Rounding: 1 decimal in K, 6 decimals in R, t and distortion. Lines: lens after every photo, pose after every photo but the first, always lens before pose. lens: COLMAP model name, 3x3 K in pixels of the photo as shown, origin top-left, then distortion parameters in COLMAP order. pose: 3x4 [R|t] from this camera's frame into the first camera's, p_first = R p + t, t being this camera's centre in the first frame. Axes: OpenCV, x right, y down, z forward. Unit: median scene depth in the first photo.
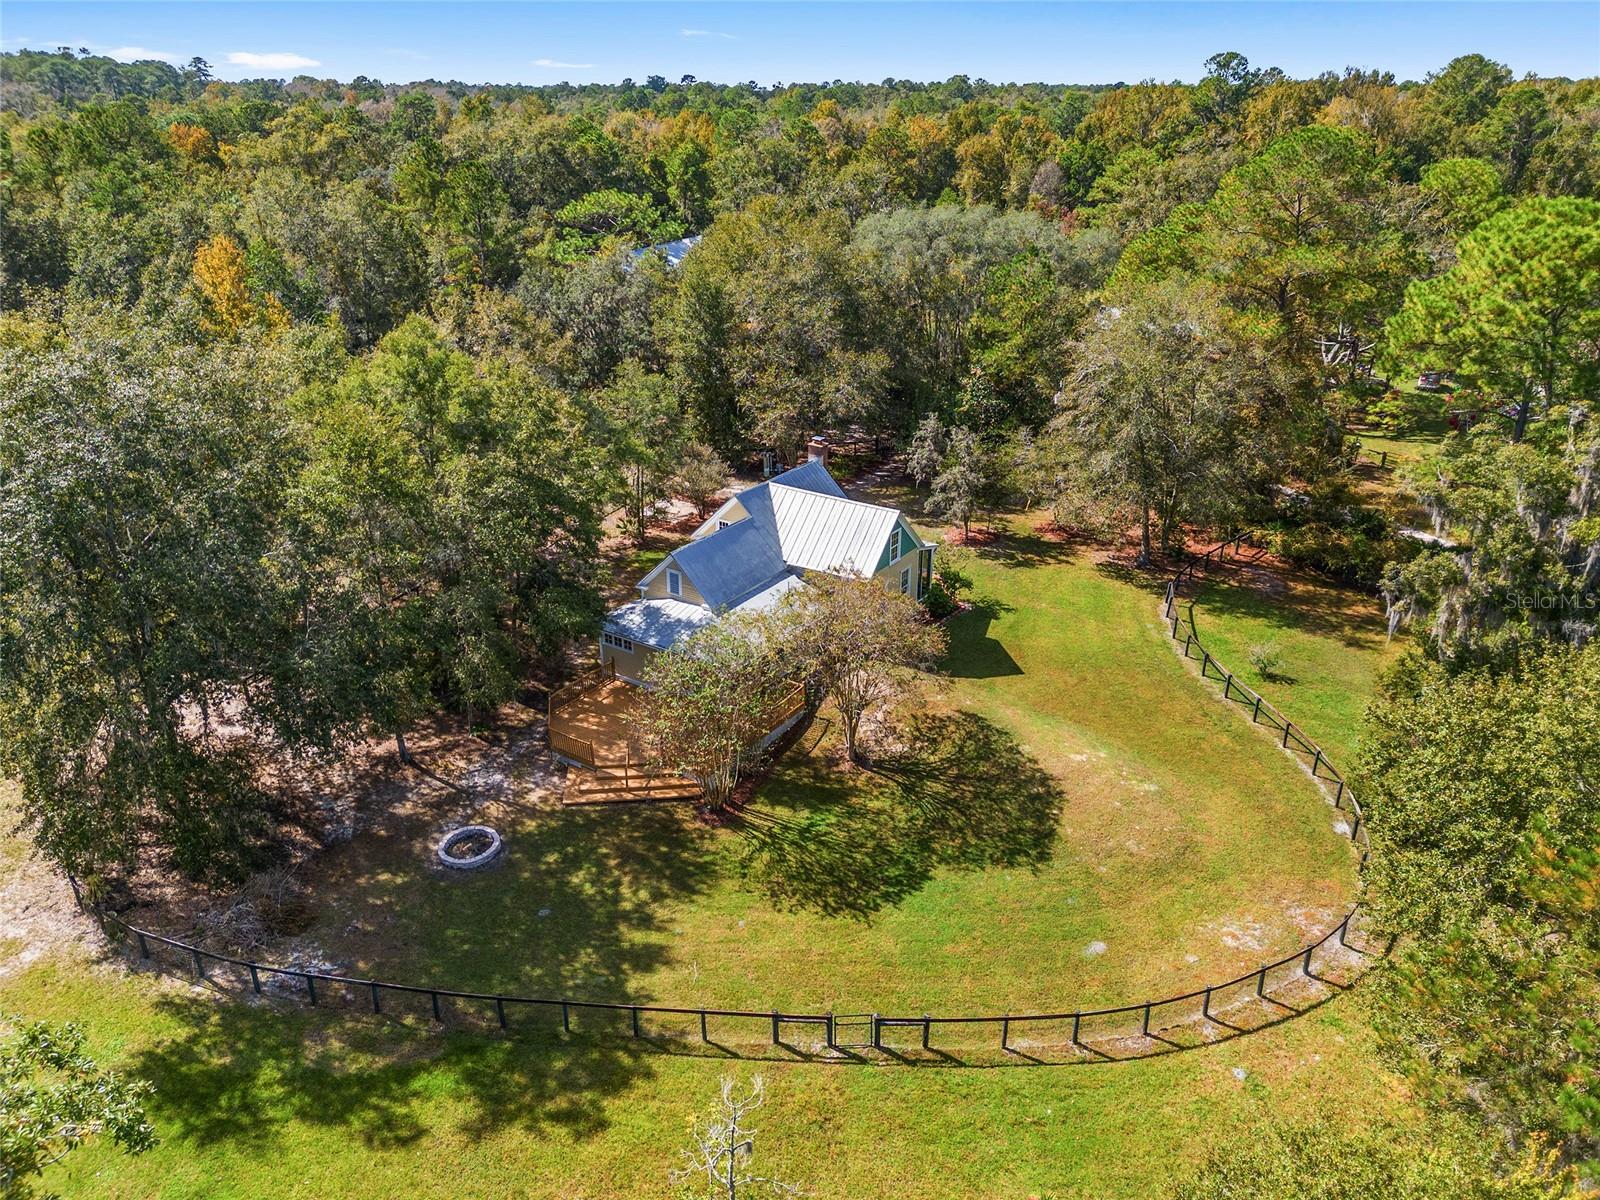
lens RADIAL K [[1141.8, 0, 802.0], [0, 1141.8, 555.5], [0, 0, 1]] dist [0.070564, -0.089458]
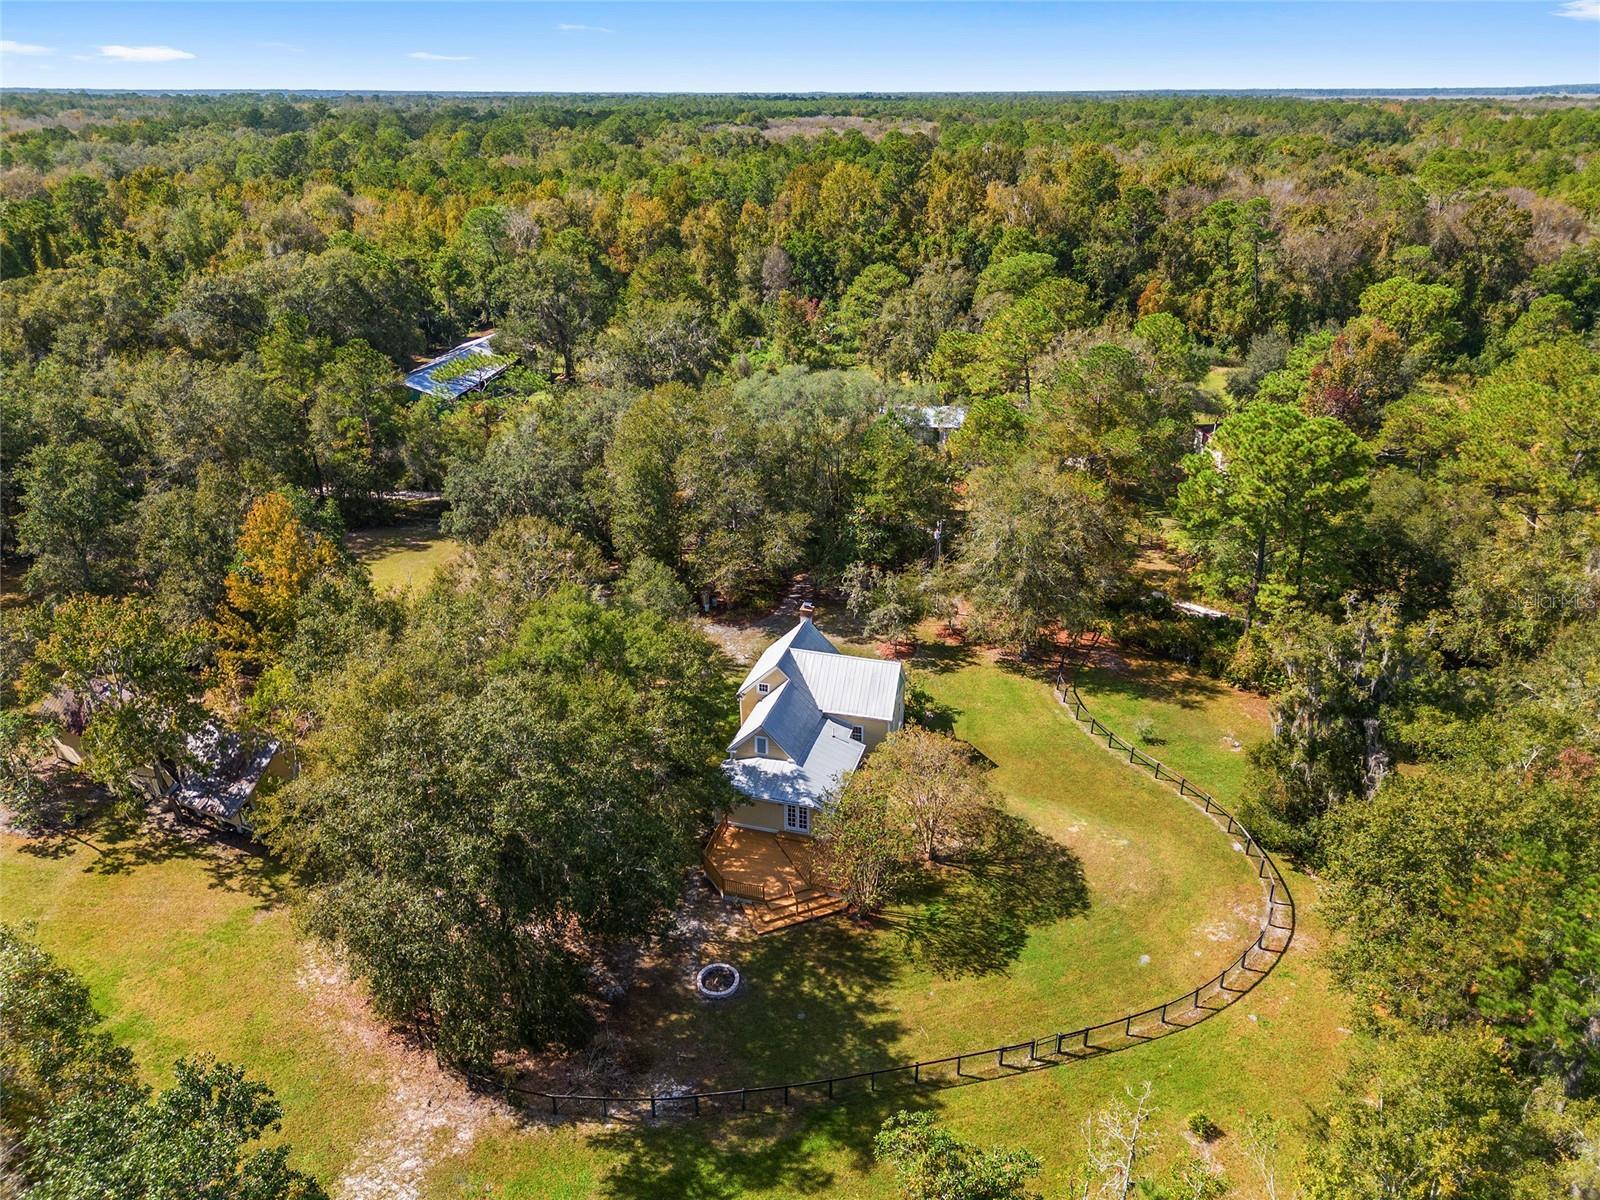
lens RADIAL K [[1154.6, 0, 801.4], [0, 1154.6, 513.3], [0, 0, 1]] dist [0.071307, -0.117694]
pose [[0.951463, -0.105692, 0.289045, -0.503704], [0.115116, 0.993227, -0.015751, -0.256476], [-0.285423, 0.048260, 0.957186, -0.375448]]
